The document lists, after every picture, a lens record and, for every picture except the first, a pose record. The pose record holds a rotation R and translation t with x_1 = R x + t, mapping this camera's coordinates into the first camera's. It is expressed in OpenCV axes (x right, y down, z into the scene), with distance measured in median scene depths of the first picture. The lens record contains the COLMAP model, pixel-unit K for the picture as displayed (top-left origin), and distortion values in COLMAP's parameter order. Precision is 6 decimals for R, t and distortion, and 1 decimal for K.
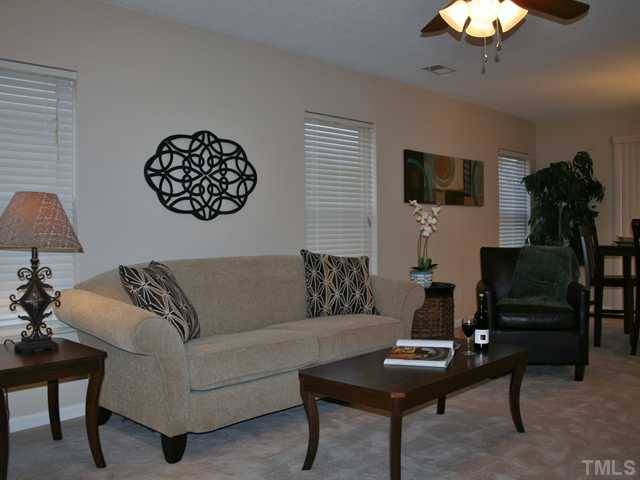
lens RADIAL K [[619.8, 0, 311.4], [0, 619.8, 242.3], [0, 0, 1]] dist [-0.116516, 0.035004]
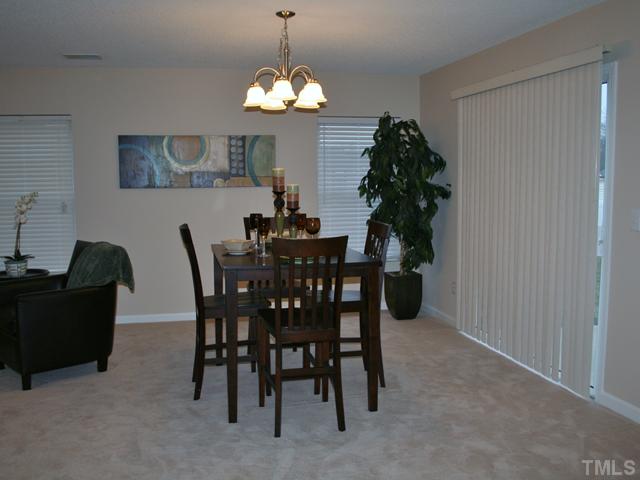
lens RADIAL K [[619.8, 0, 311.4], [0, 619.8, 242.3], [0, 0, 1]] dist [-0.116516, 0.035004]
pose [[0.830219, 0.066093, -0.553505, 1.333315], [-0.013568, 0.995048, 0.098467, -0.109379], [0.557272, -0.074239, 0.827005, 0.475678]]
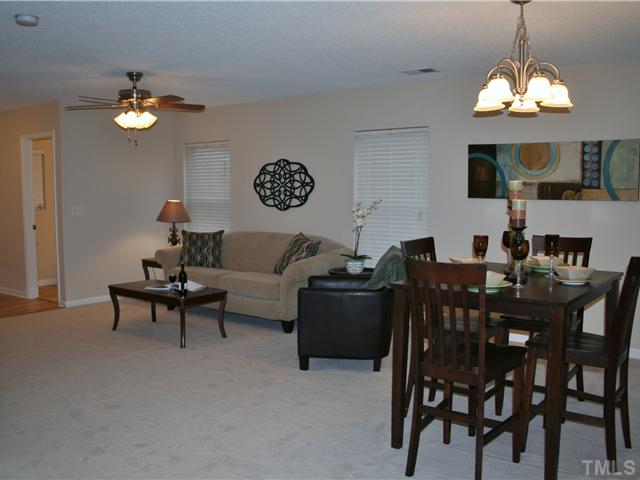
lens RADIAL K [[619.8, 0, 311.4], [0, 619.8, 242.3], [0, 0, 1]] dist [-0.116516, 0.035004]
pose [[0.086079, 0.103515, -0.990896, 1.544391], [-0.017562, 0.994591, 0.102376, -0.124746], [0.996134, 0.008589, 0.087431, 0.912404]]
